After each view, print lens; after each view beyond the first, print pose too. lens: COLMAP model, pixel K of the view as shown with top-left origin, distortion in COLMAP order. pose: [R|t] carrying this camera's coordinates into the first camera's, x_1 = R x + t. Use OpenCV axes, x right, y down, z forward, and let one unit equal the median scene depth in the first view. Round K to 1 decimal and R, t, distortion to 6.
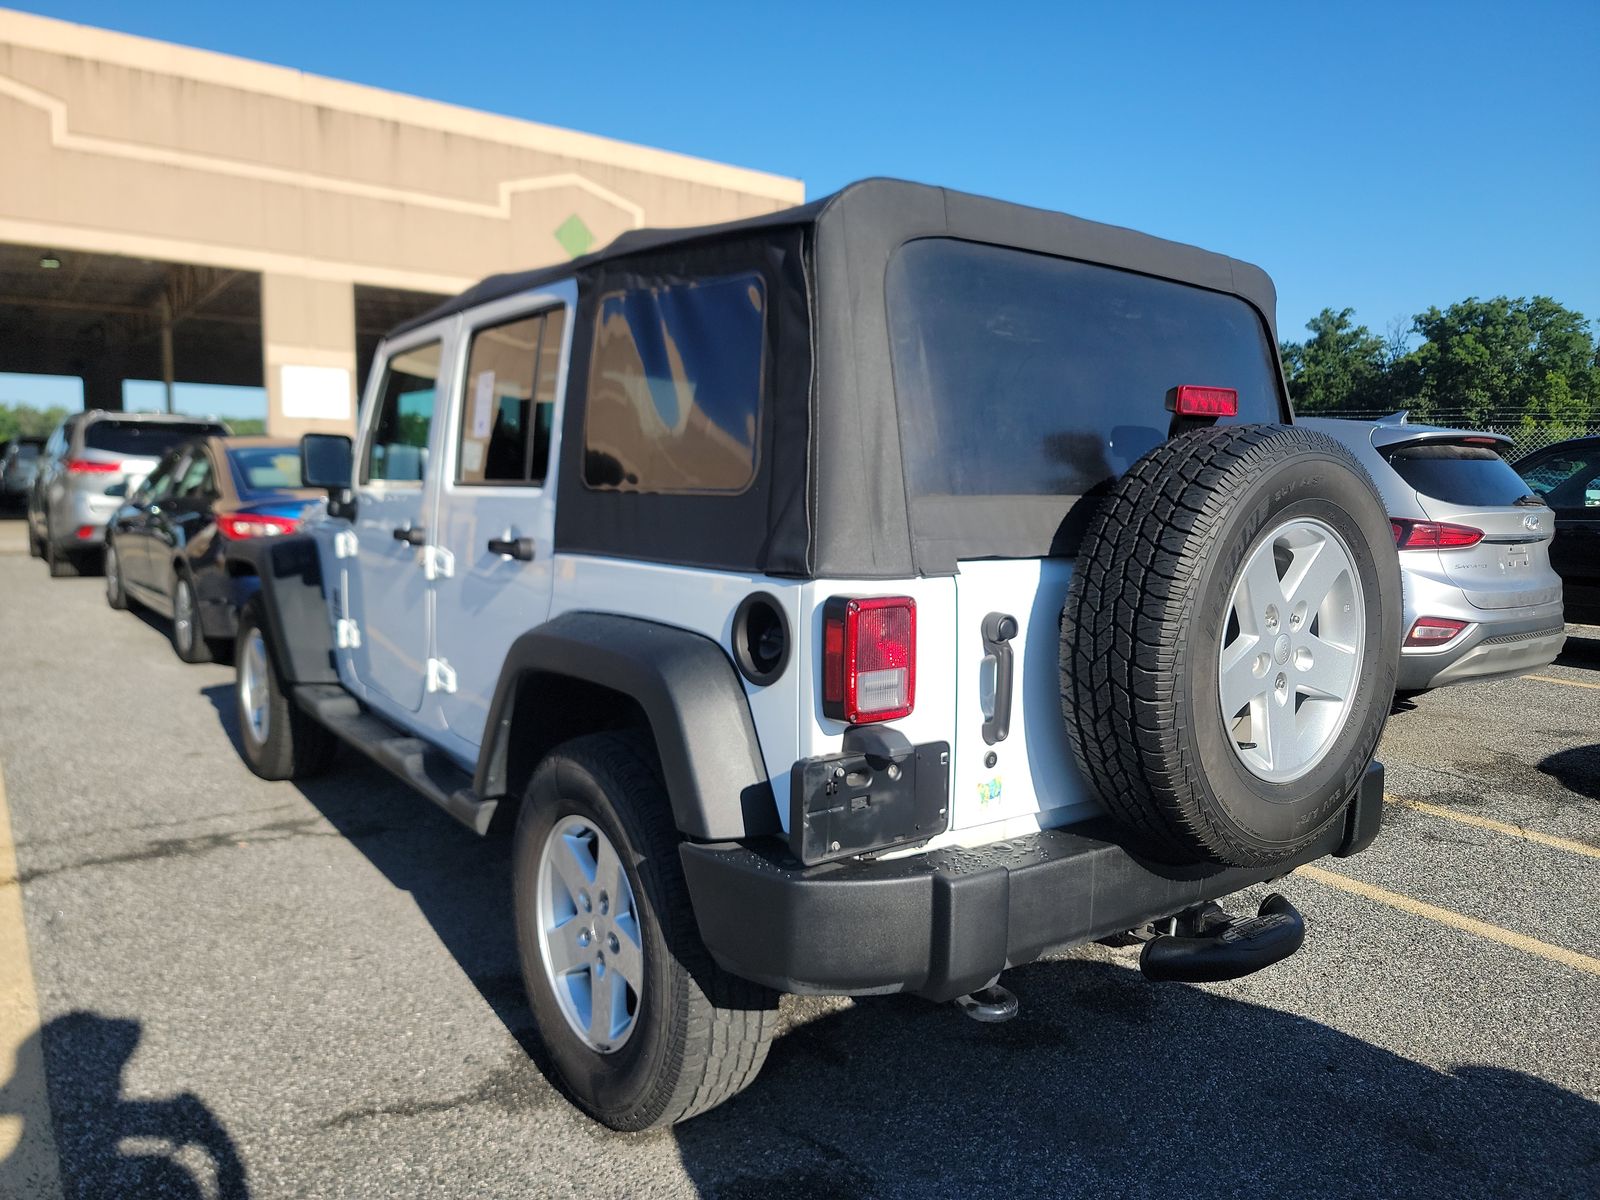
lens RADIAL K [[1128.0, 0, 797.3], [0, 1128.0, 595.3], [0, 0, 1]] dist [0.031551, -0.026892]
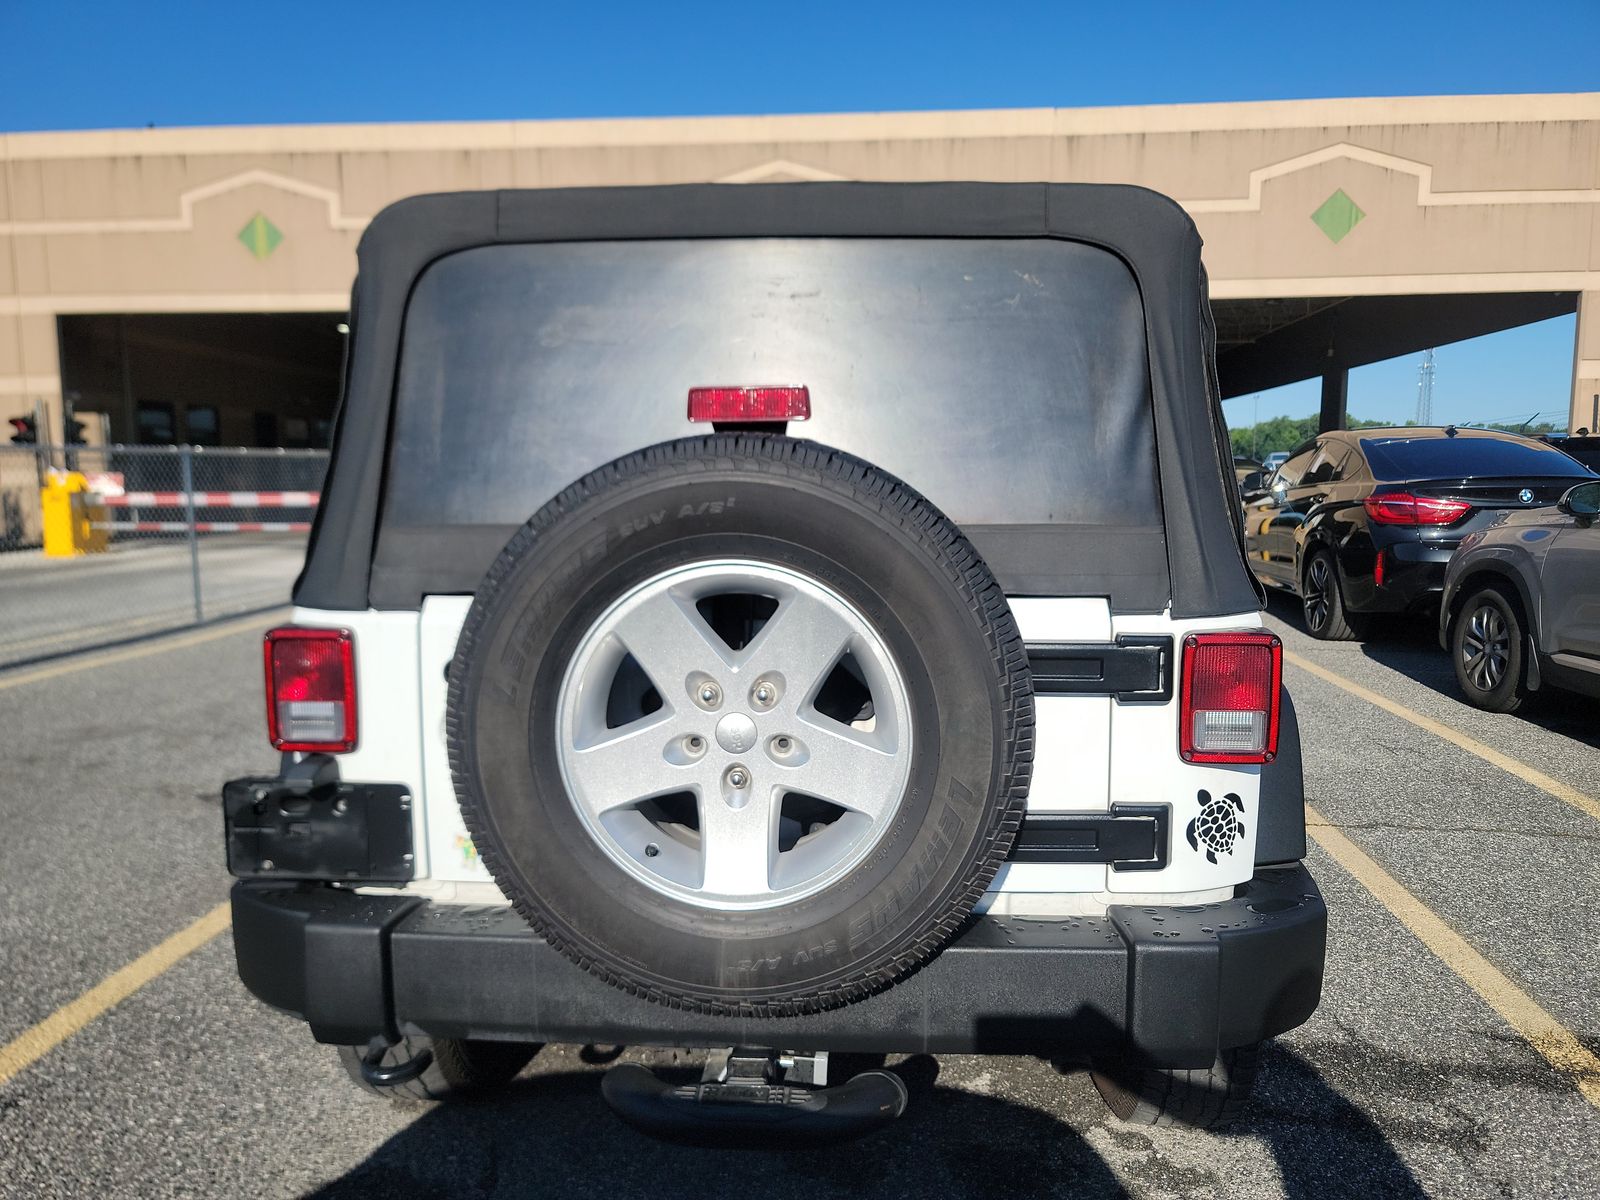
lens RADIAL K [[1128.0, 0, 811.3], [0, 1128.0, 628.7], [0, 0, 1]] dist [0.031551, -0.026892]
pose [[0.757416, 0.062533, -0.649932, 0.894035], [-0.048791, 0.998041, 0.039165, -0.049935], [0.651107, 0.002047, 0.758983, 0.441173]]
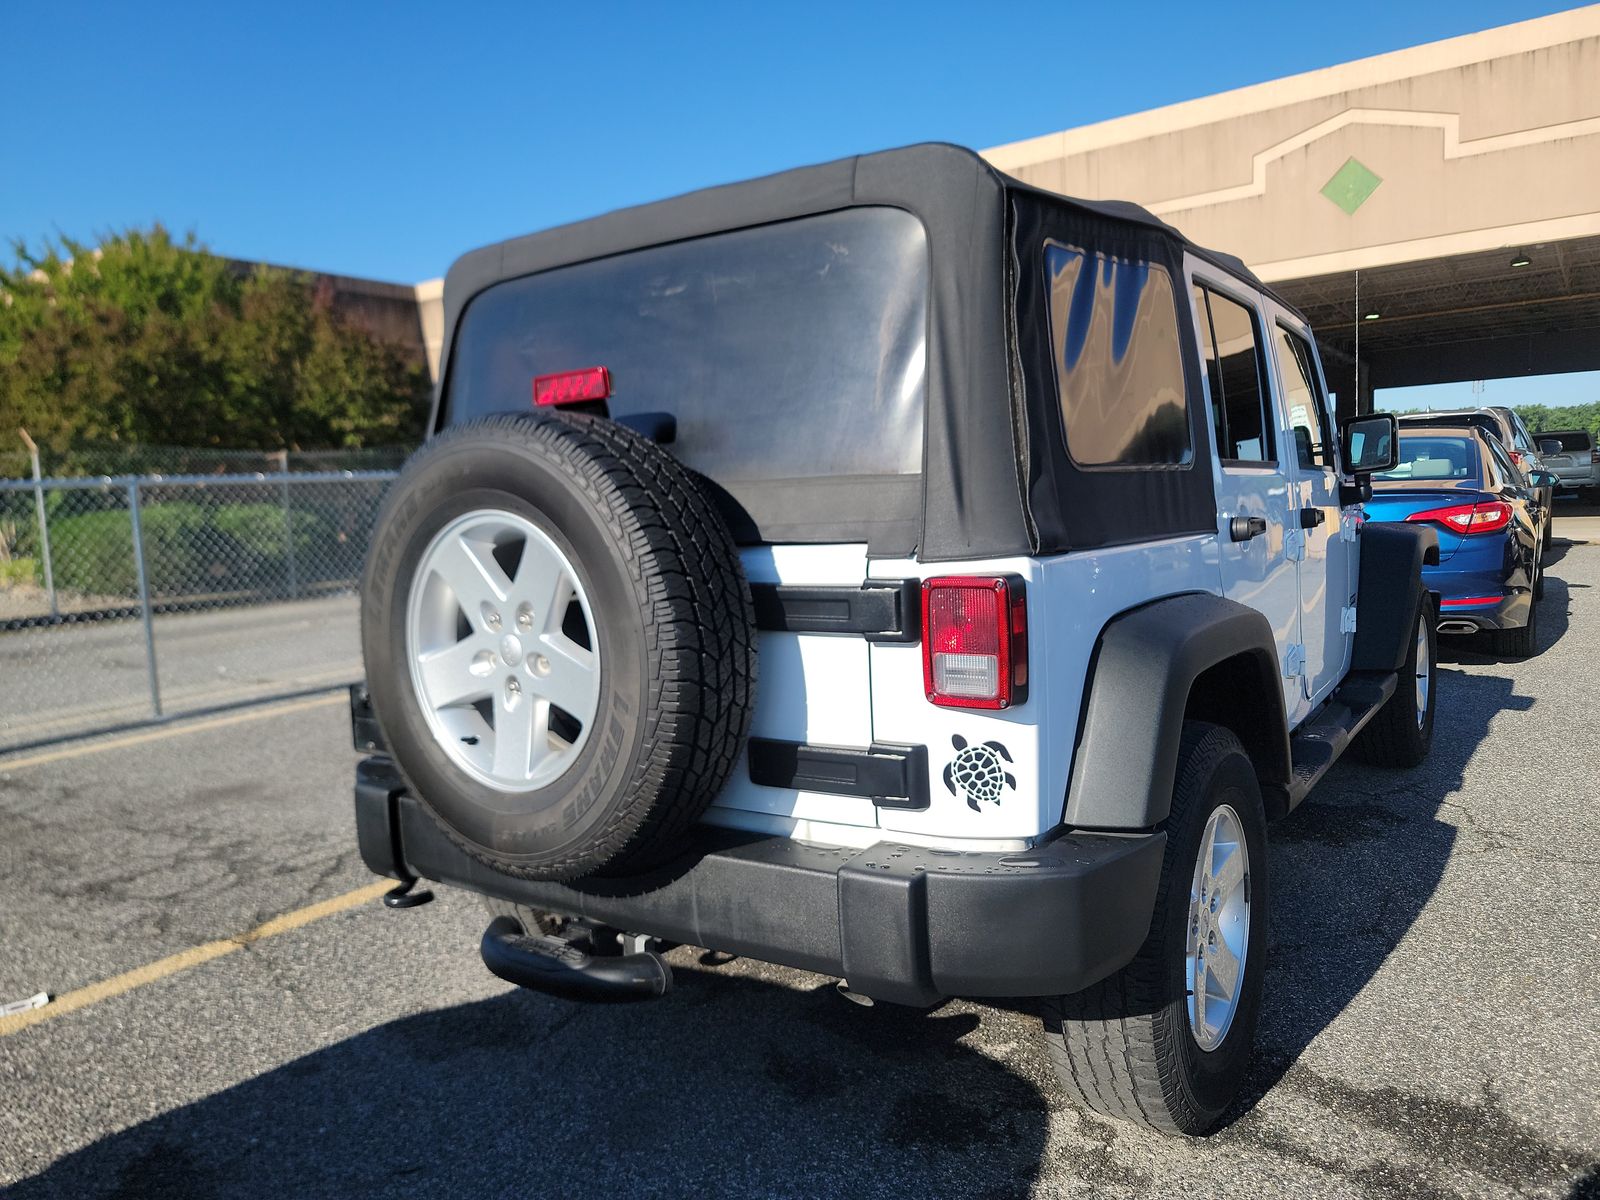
lens RADIAL K [[1128.0, 0, 798.6], [0, 1128.0, 609.9], [0, 0, 1]] dist [0.031551, -0.026892]
pose [[0.314477, 0.059806, -0.947379, 1.313025], [-0.045220, 0.997824, 0.047980, -0.039016], [0.948187, 0.027752, 0.316498, 0.877803]]
